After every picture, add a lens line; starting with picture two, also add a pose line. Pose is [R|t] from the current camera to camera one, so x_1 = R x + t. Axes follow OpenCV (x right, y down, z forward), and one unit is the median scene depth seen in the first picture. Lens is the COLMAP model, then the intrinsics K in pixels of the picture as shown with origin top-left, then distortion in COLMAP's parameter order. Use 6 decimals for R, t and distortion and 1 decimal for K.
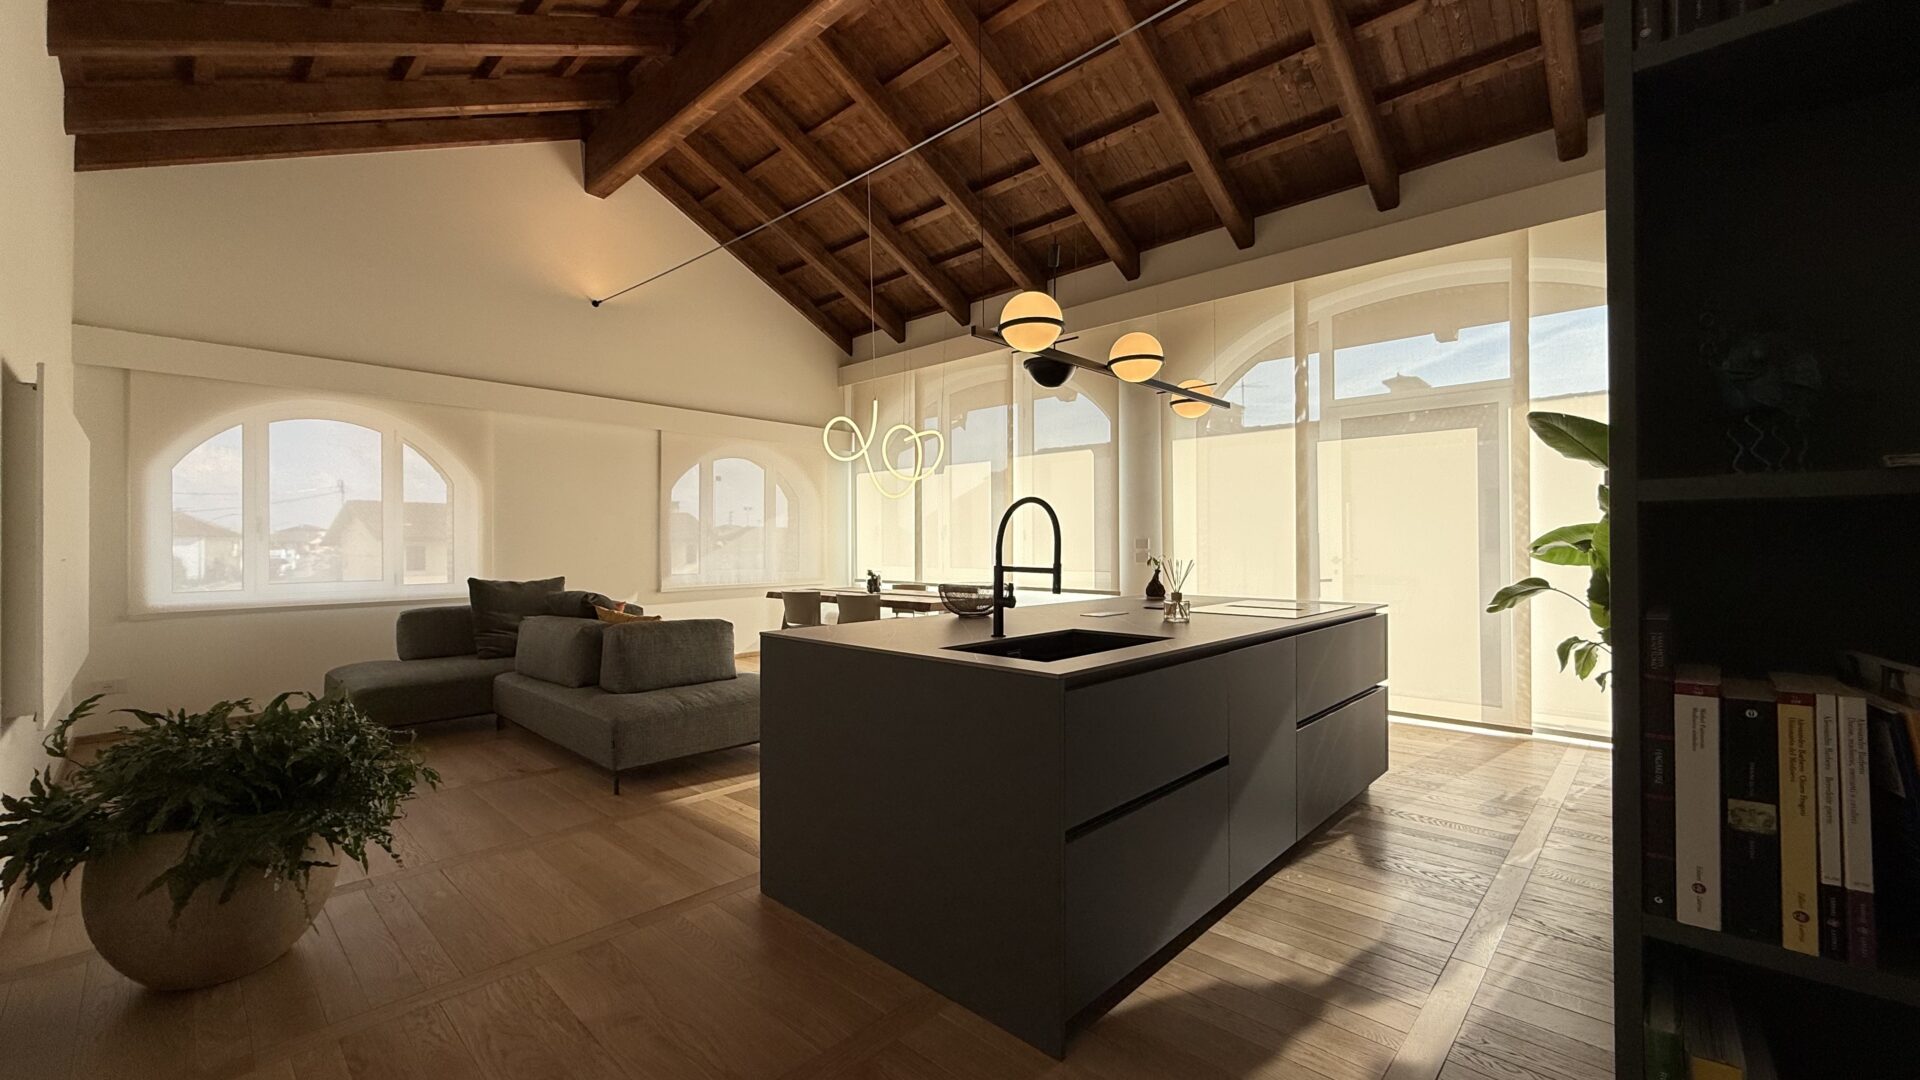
lens RADIAL K [[757.2, 0, 950.2], [0, 757.2, 539.1], [0, 0, 1]] dist [-0.000494, -0.000108]
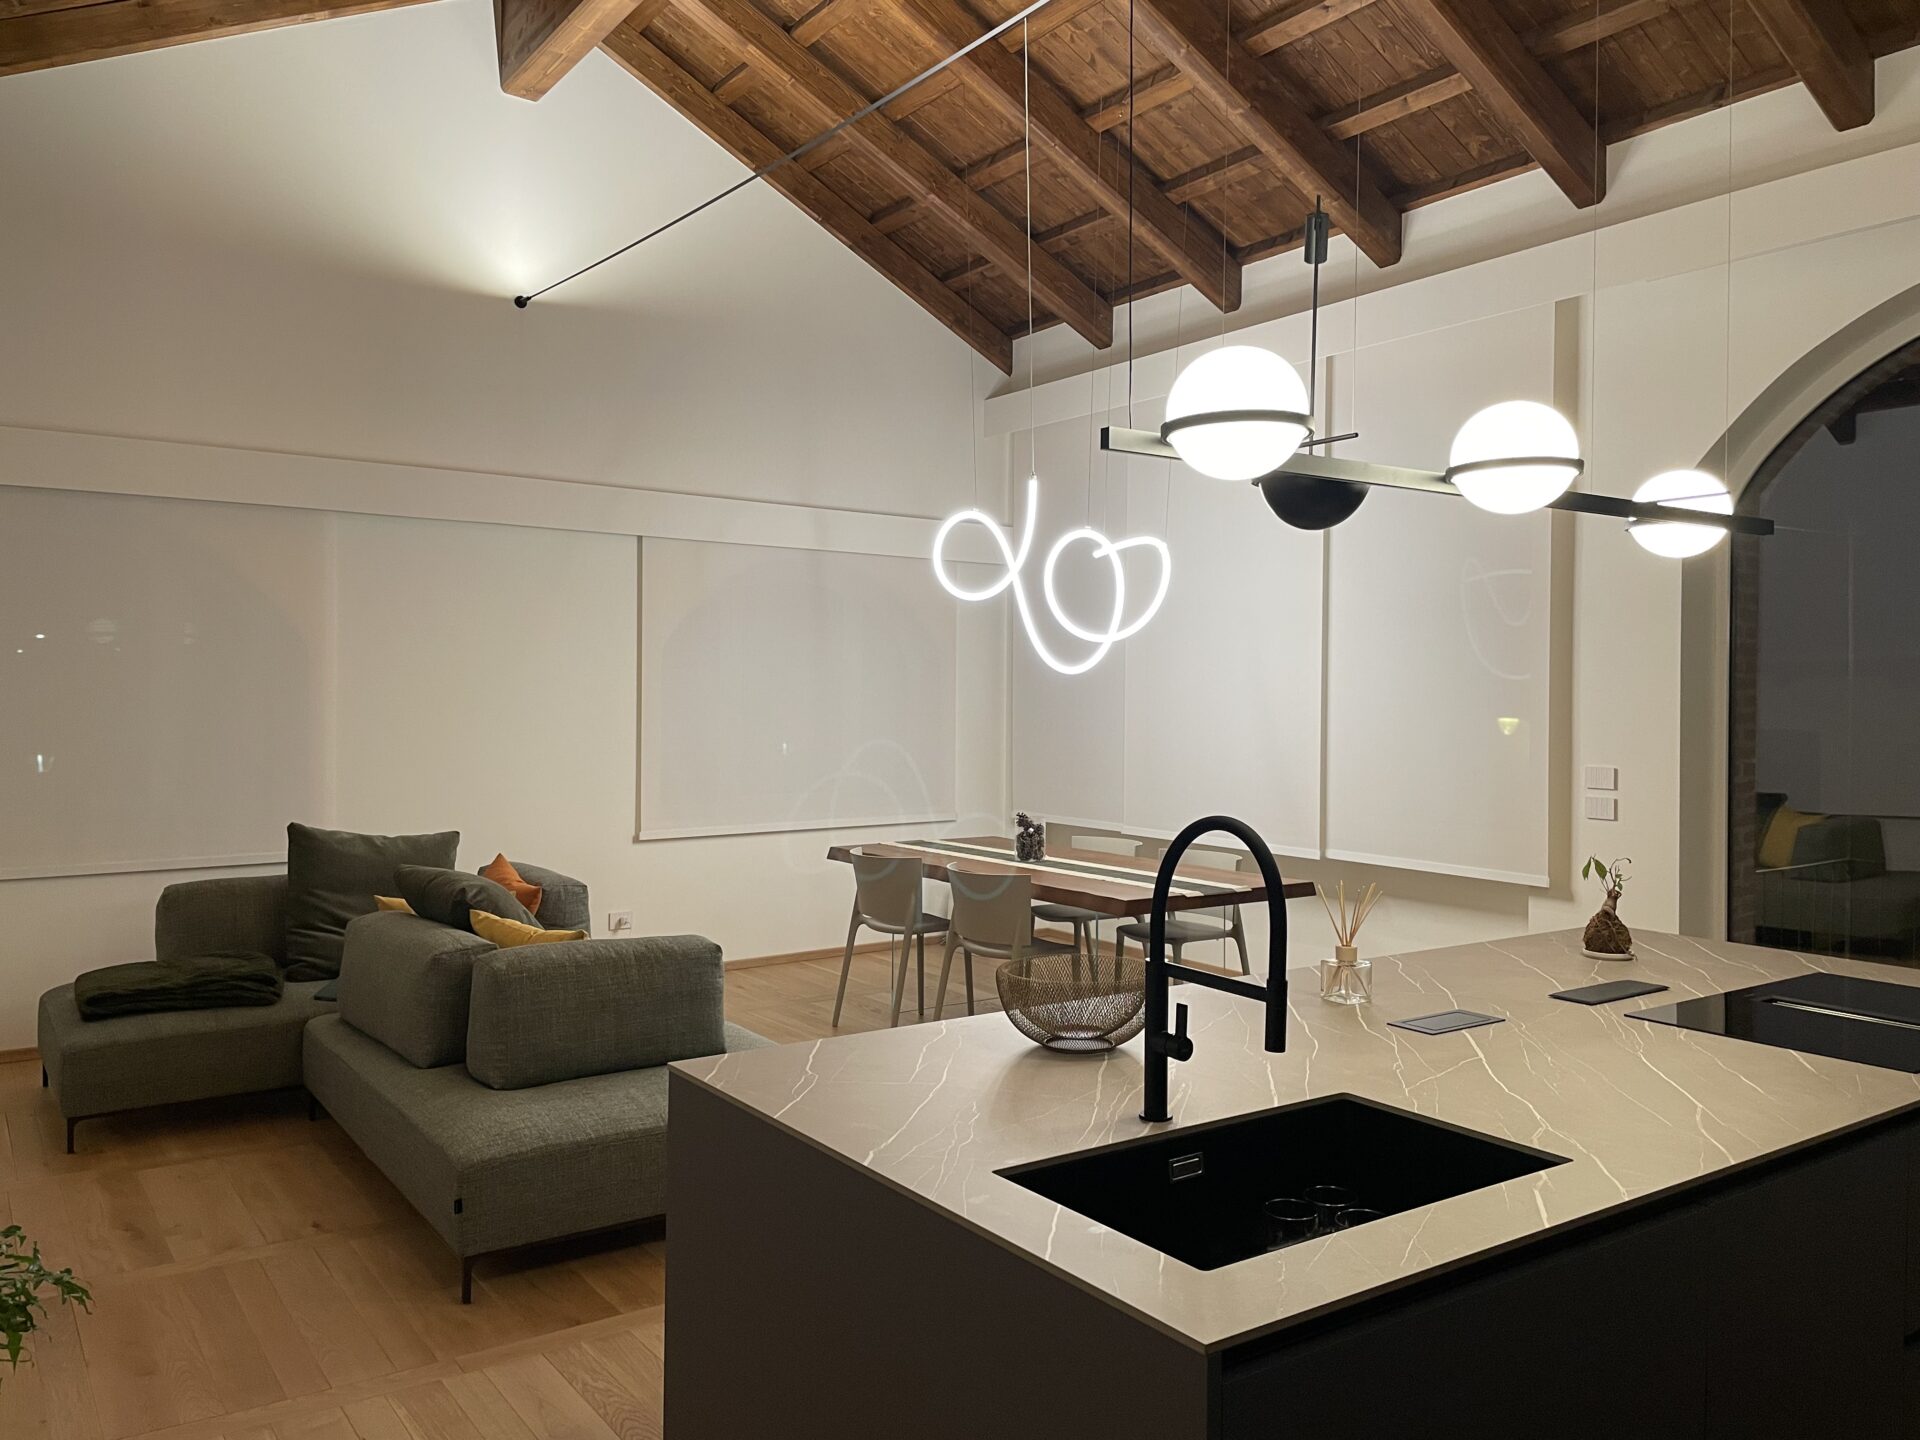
lens RADIAL K [[1431.7, 0, 973.7], [0, 1431.7, 711.0], [0, 0, 1]] dist [0.047912, -0.005424]
pose [[0.981949, 0.013530, -0.188664, 0.041987], [-0.009719, 0.999730, 0.021111, -0.046982], [0.188898, -0.018896, 0.981815, 0.052714]]
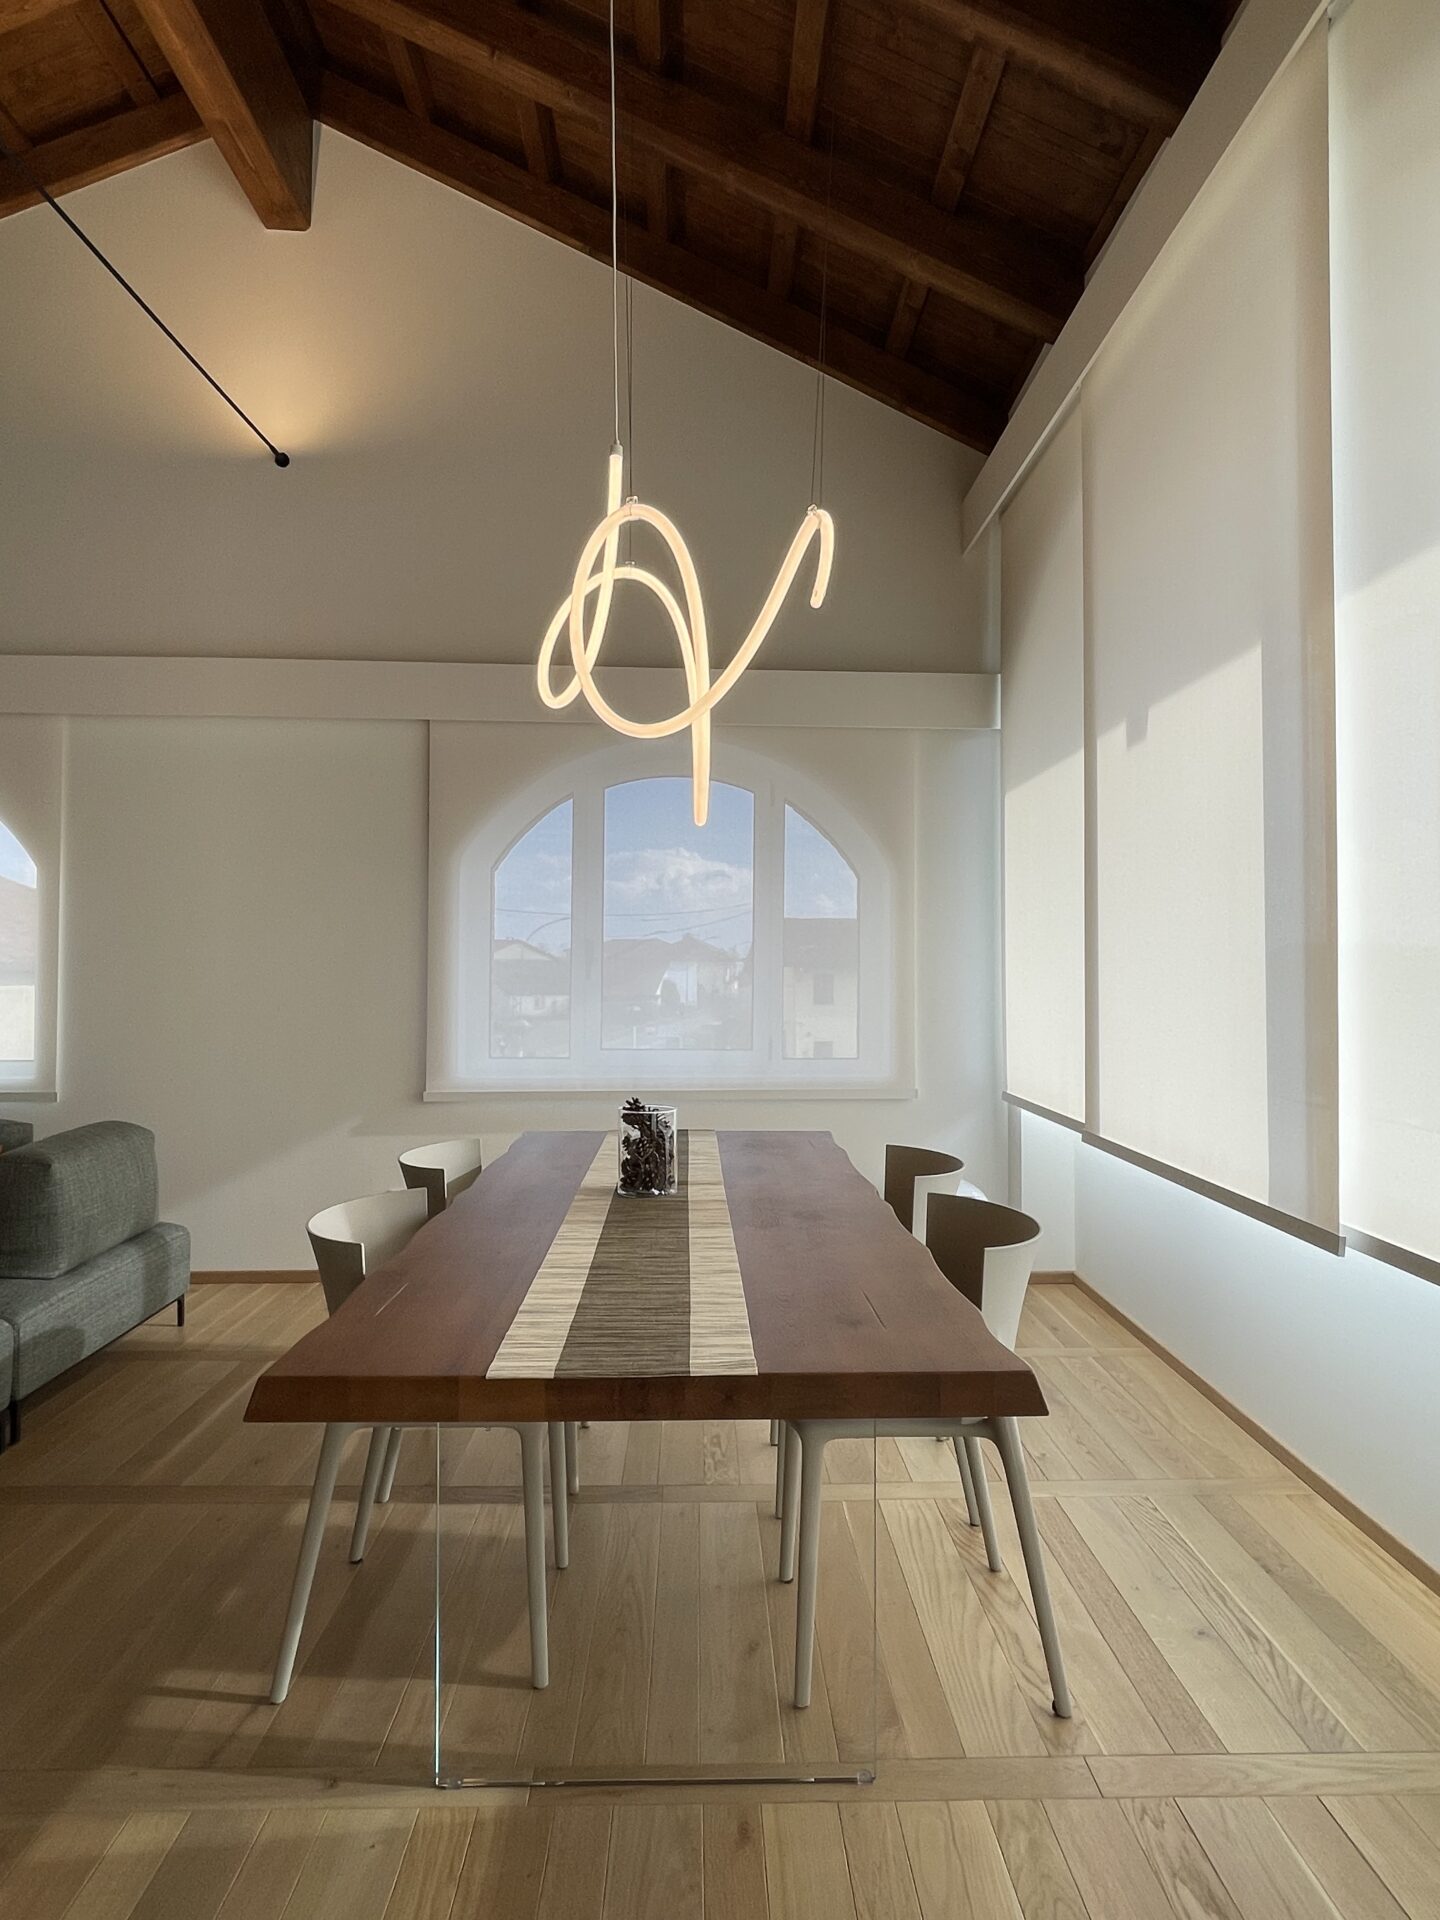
lens RADIAL K [[1086.0, 0, 722.7], [0, 1086.0, 955.5], [0, 0, 1]] dist [-0.022344, -0.001139]
pose [[0.719129, -0.005853, -0.694852, 0.172228], [0.000738, 0.999970, -0.007659, -0.006998], [0.694876, 0.004995, 0.719112, 0.722746]]
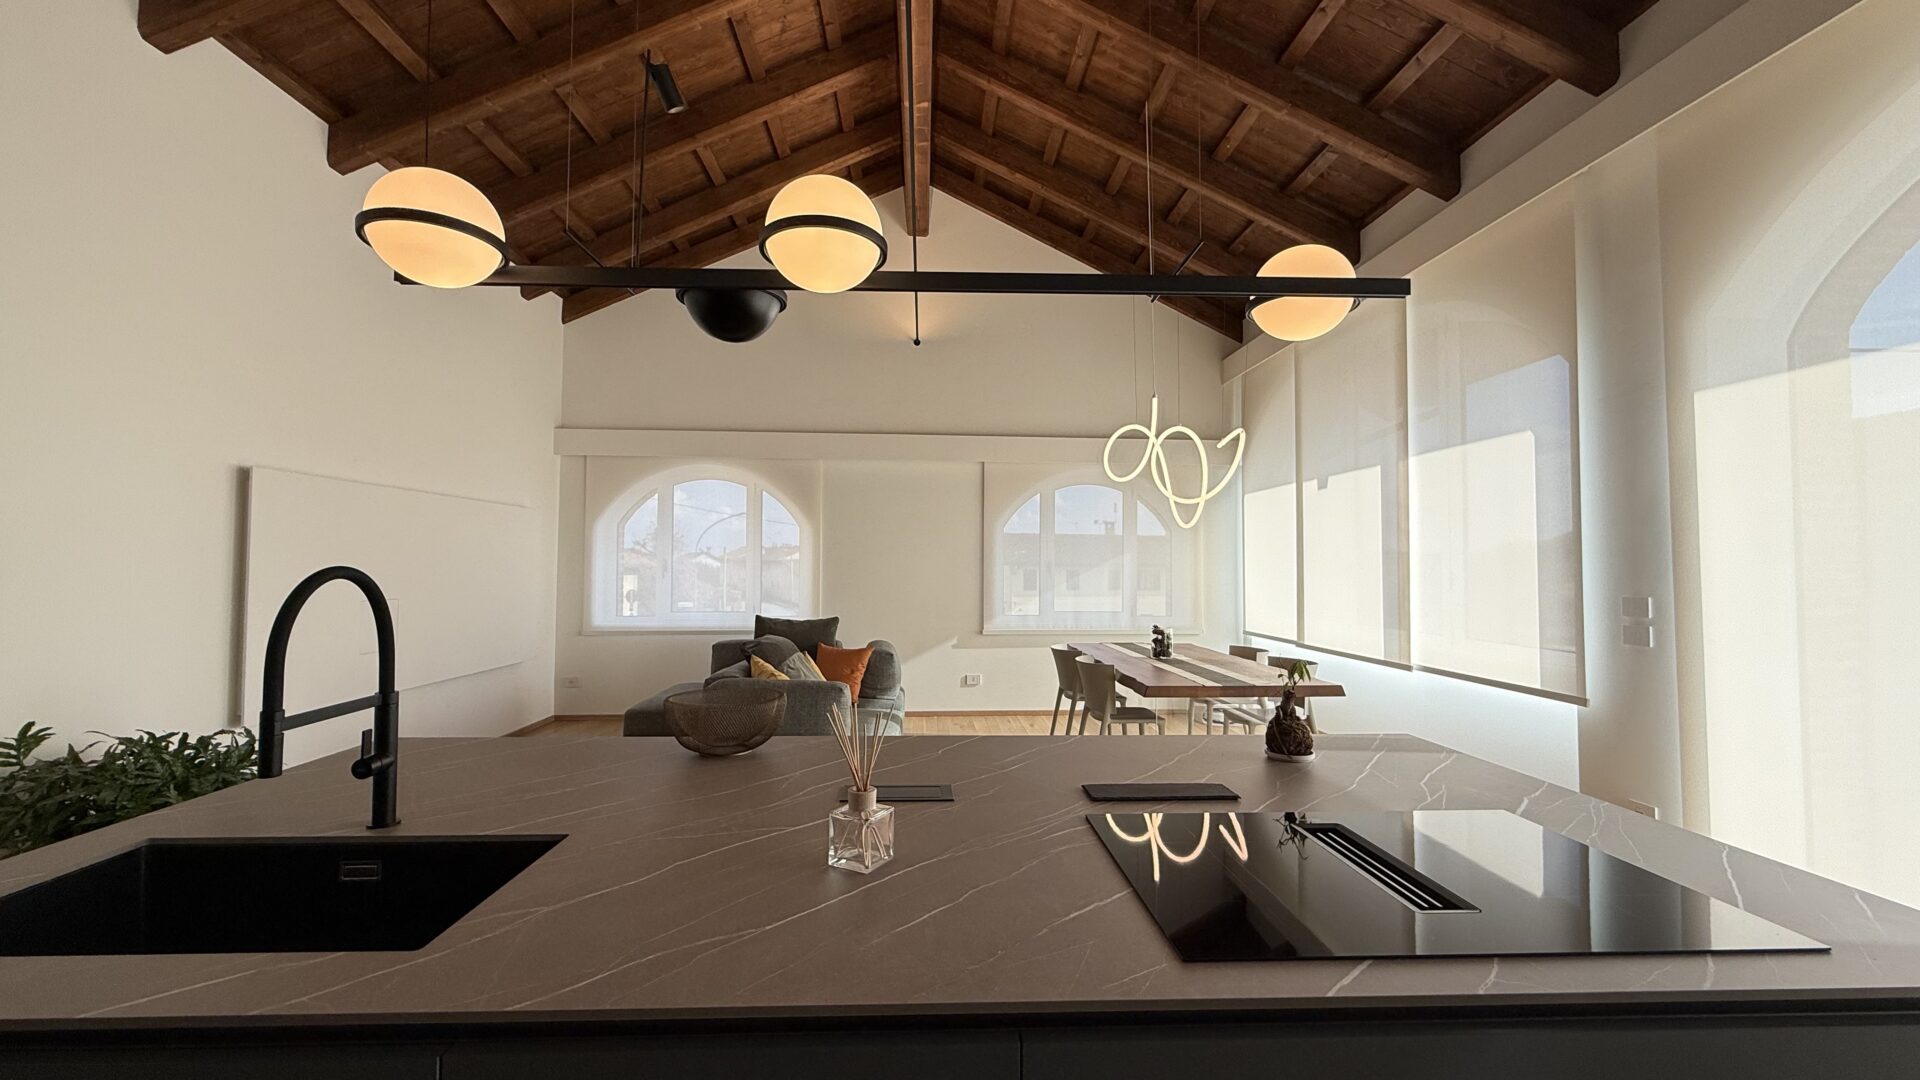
lens RADIAL K [[757.2, 0, 950.2], [0, 757.2, 539.1], [0, 0, 1]] dist [-0.000494, -0.000108]
pose [[0.723472, -0.017537, -0.690131, 0.252006], [-0.003758, 0.999562, -0.029340, -0.020970], [0.690343, 0.023820, 0.723090, 0.311422]]
